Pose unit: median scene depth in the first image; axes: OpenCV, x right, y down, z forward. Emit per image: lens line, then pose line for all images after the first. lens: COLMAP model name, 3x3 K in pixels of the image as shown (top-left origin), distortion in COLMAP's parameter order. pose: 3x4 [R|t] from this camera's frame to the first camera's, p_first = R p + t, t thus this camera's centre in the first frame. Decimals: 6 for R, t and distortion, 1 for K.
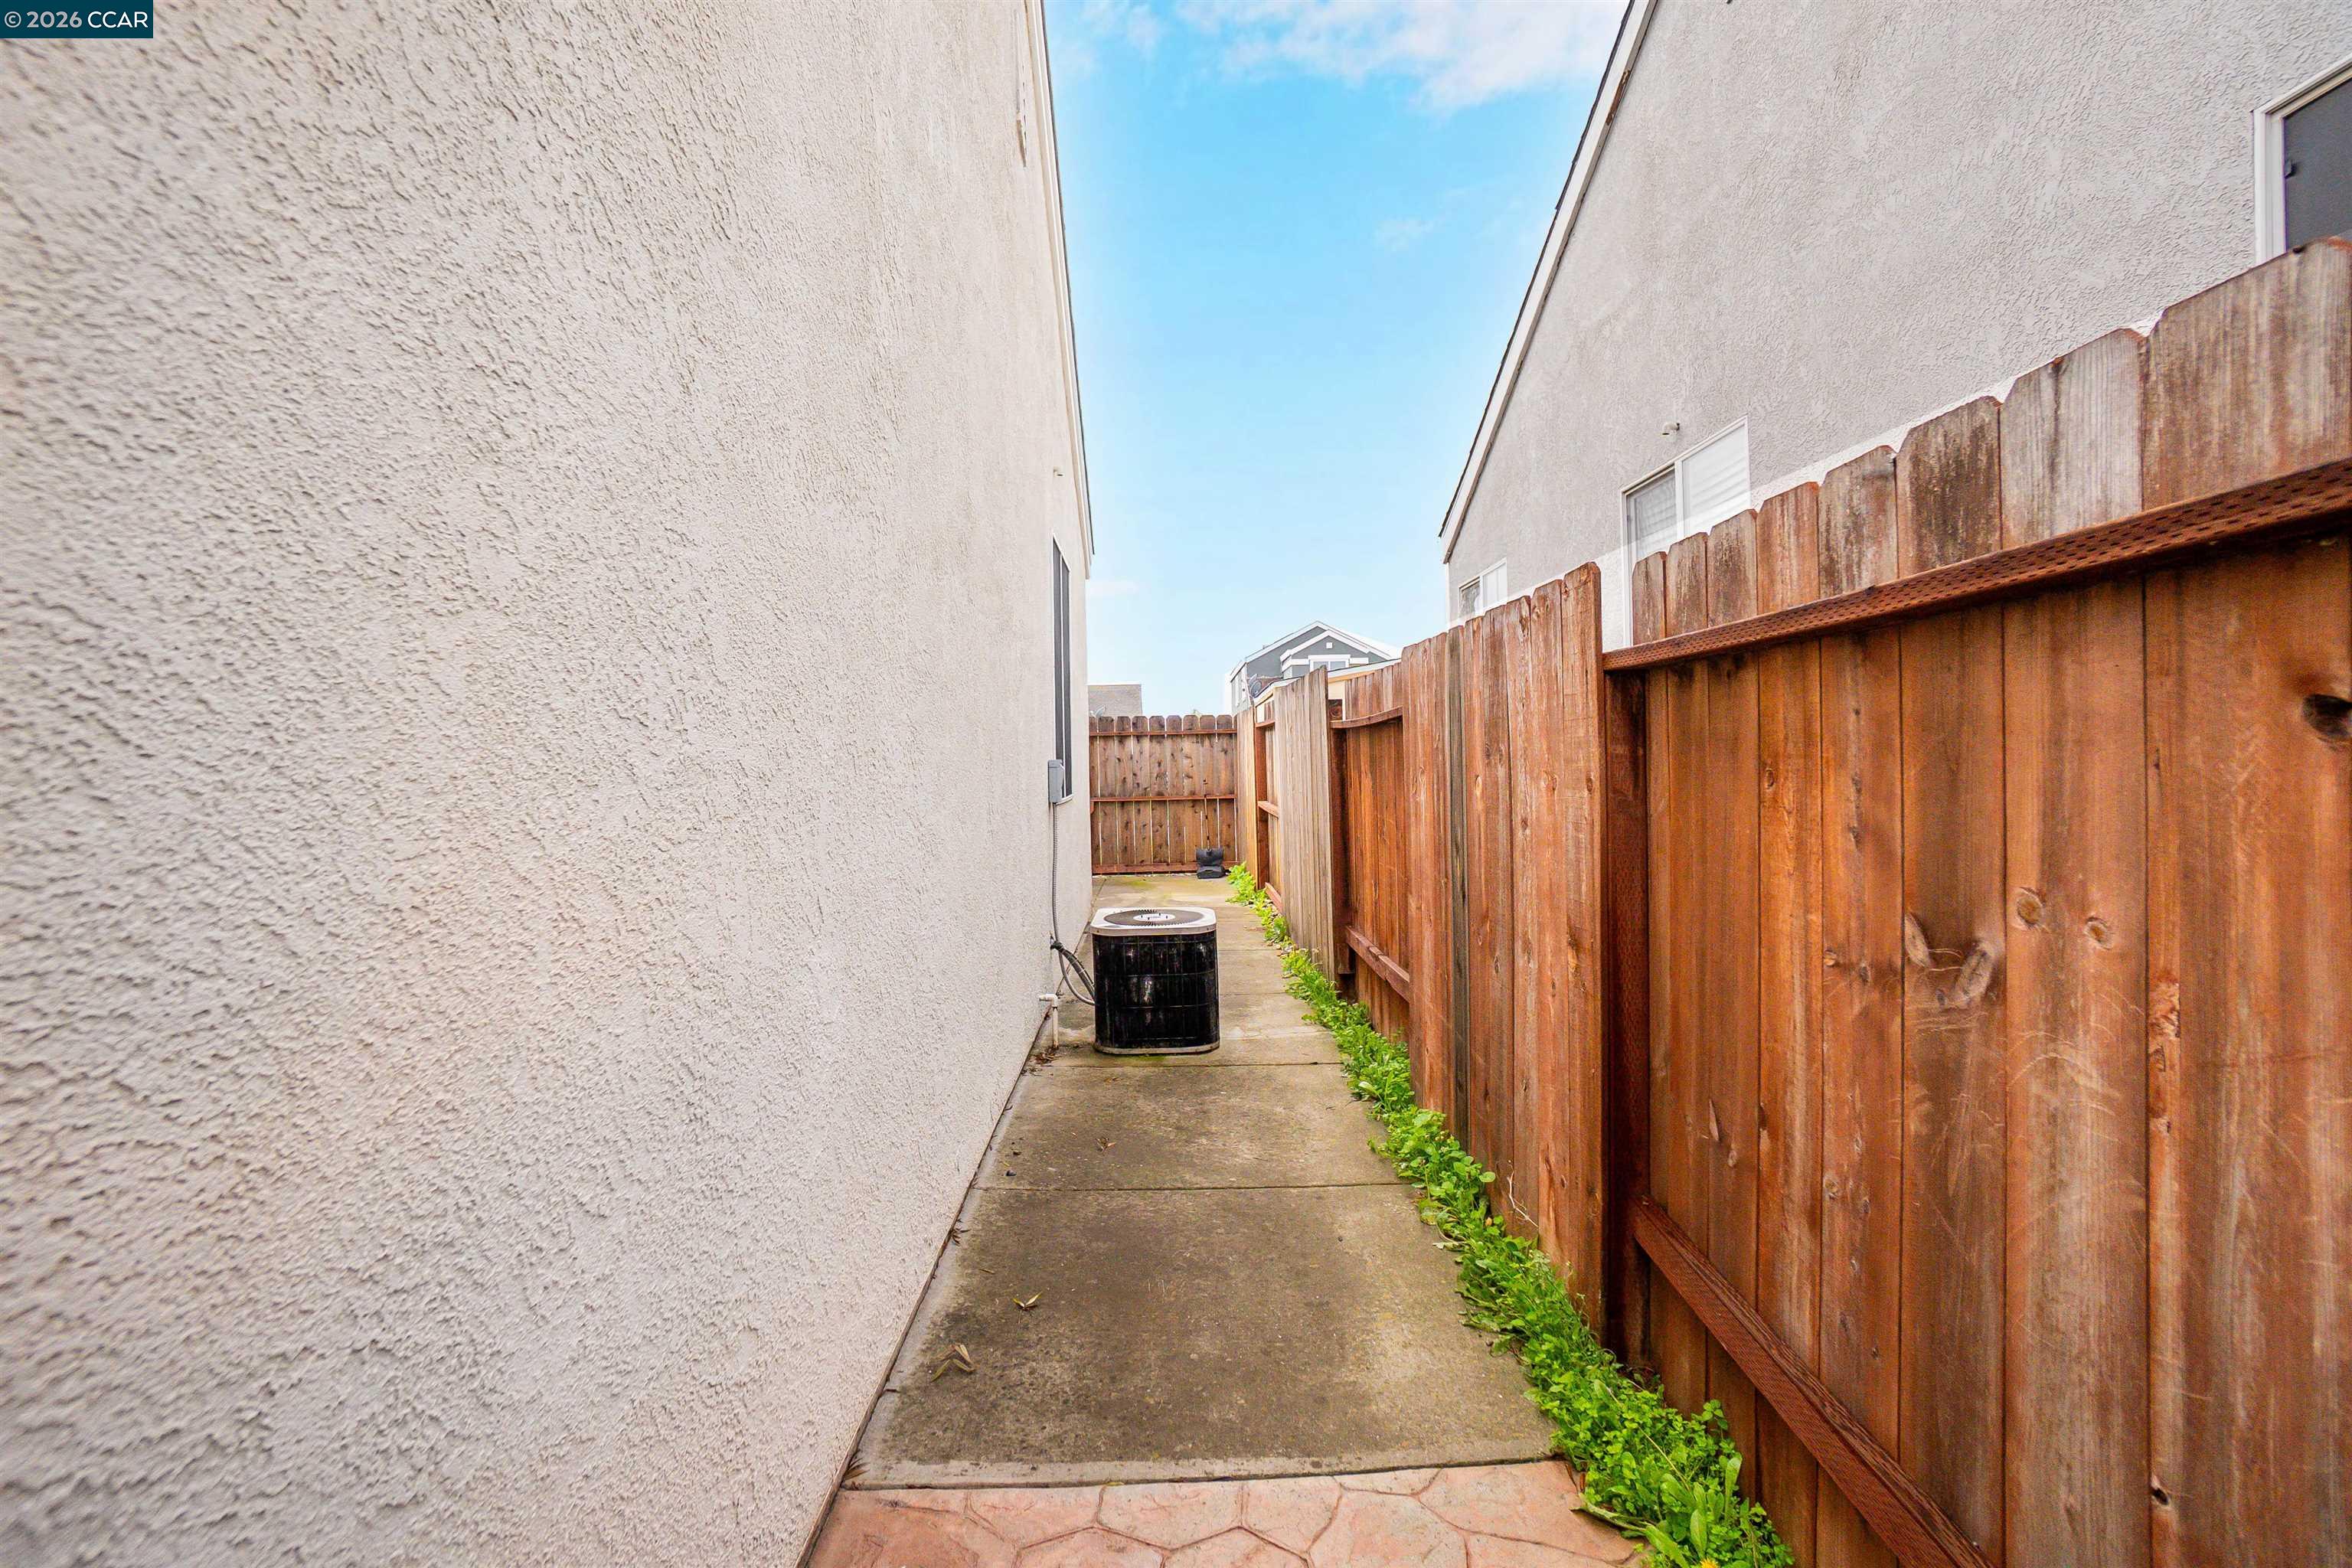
lens RADIAL K [[1031.0, 0, 1183.6], [0, 1031.0, 784.2], [0, 0, 1]] dist [-0.008475, 0.000345]
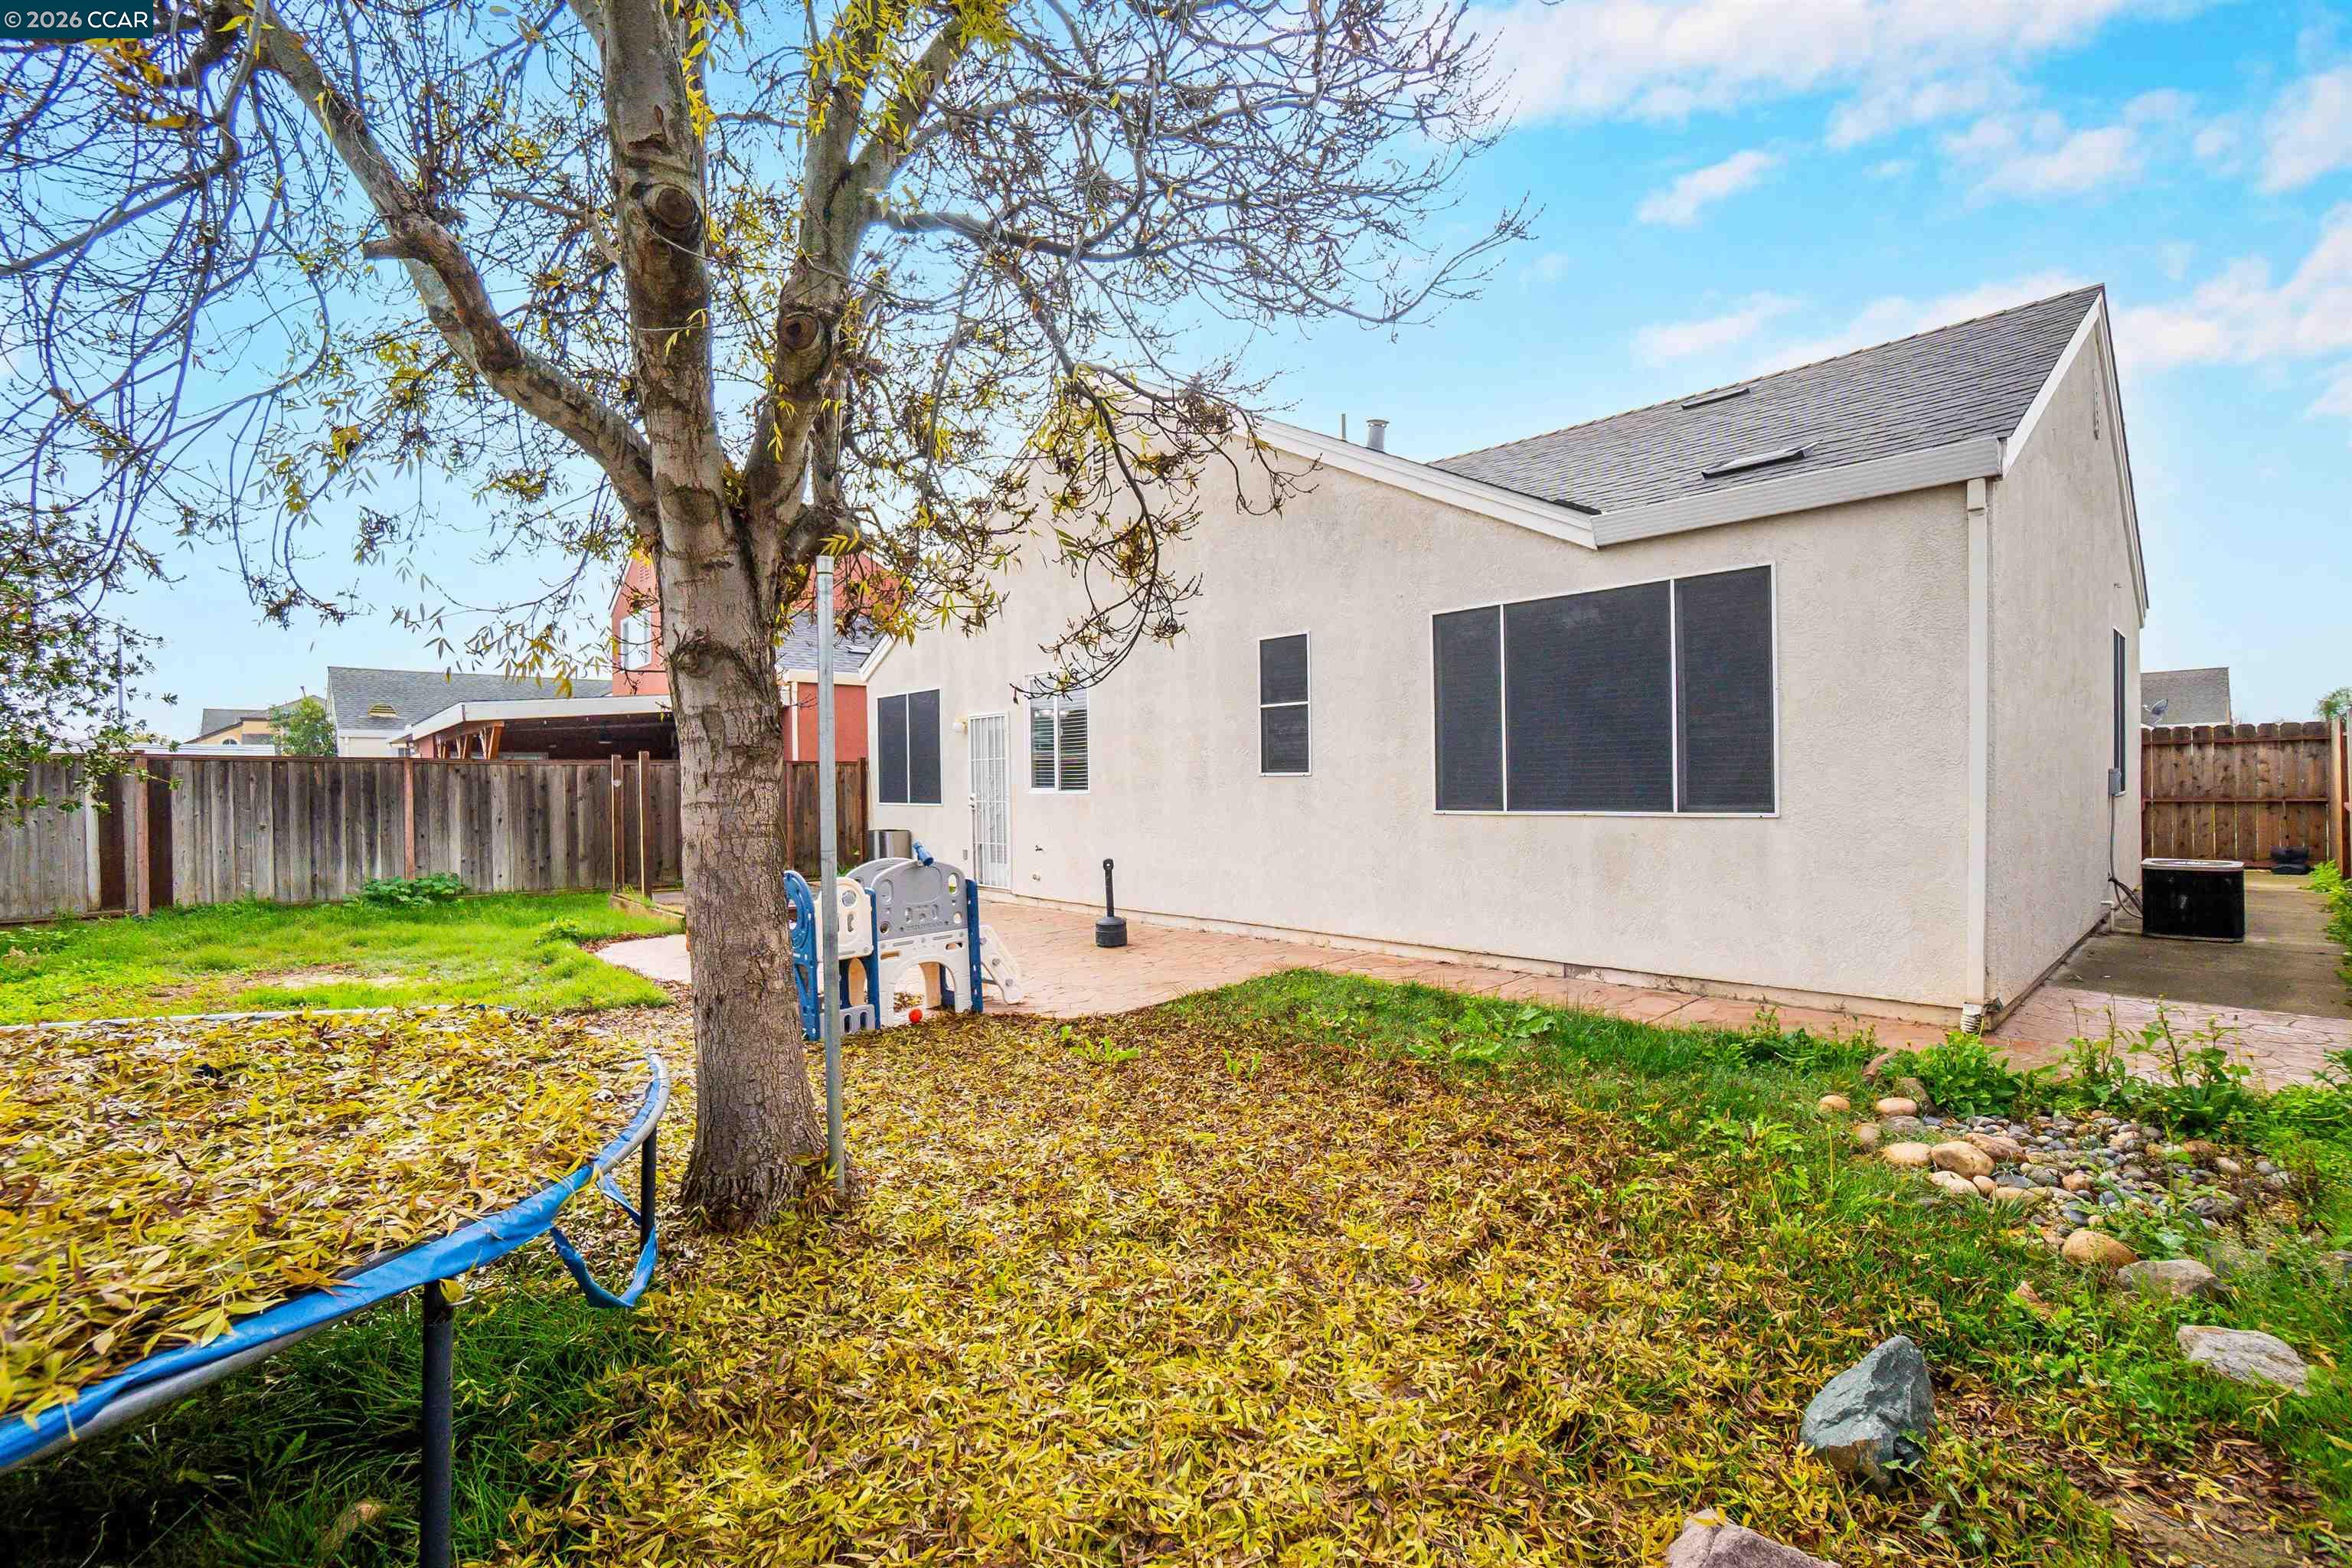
lens RADIAL K [[1044.0, 0, 1156.6], [0, 1044.0, 798.6], [0, 0, 1]] dist [-0.062002, 0.018017]
pose [[0.645337, 0.017377, -0.763700, 0.053872], [-0.009937, 0.999848, 0.014354, 0.008685], [0.763833, -0.001674, 0.645411, -0.590003]]
